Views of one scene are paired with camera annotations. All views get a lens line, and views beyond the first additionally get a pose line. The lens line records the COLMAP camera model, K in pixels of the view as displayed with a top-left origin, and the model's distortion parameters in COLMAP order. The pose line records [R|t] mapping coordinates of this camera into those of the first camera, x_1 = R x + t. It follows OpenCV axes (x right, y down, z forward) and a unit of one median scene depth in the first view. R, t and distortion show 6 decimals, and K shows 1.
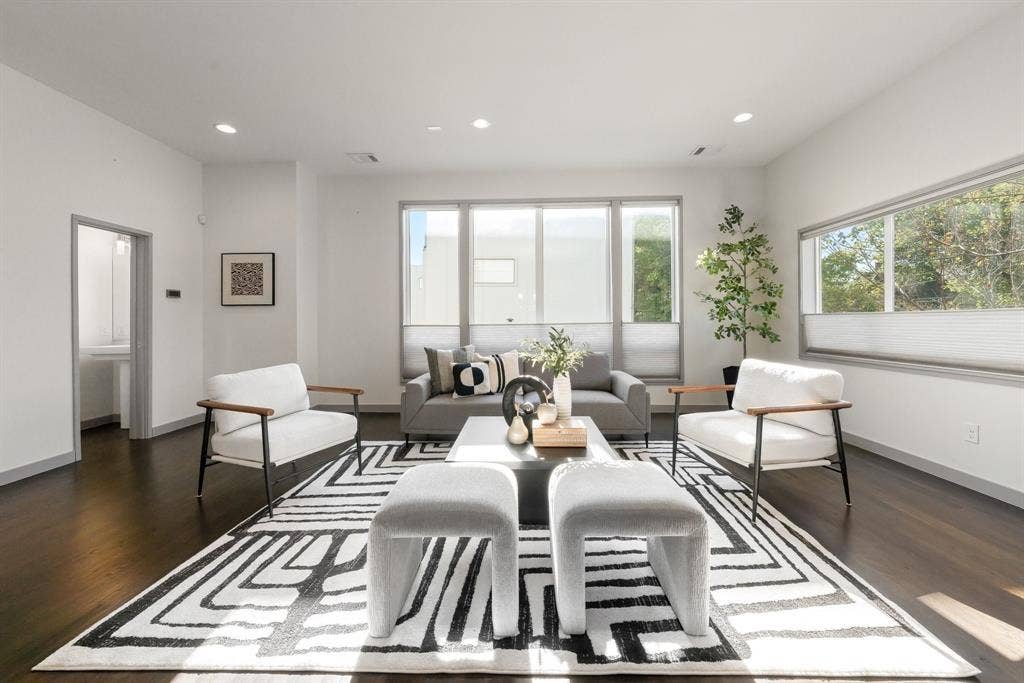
lens RADIAL K [[376.4, 0, 515.0], [0, 376.4, 321.5], [0, 0, 1]] dist [0.001808, -0.000725]
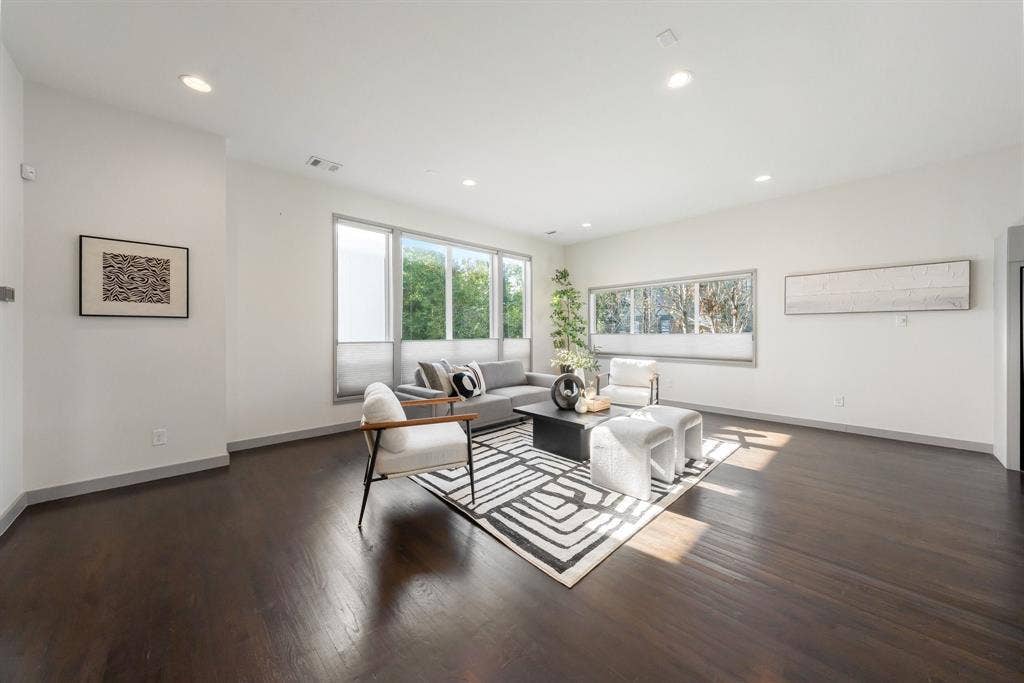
lens RADIAL K [[349.7, 0, 503.2], [0, 349.7, 334.6], [0, 0, 1]] dist [0.002026, -0.000043]
pose [[0.717686, 0.003261, 0.696359, -0.809544], [-0.002244, 0.999995, -0.002370, -0.012026], [-0.696363, 0.000138, 0.717689, 0.075310]]
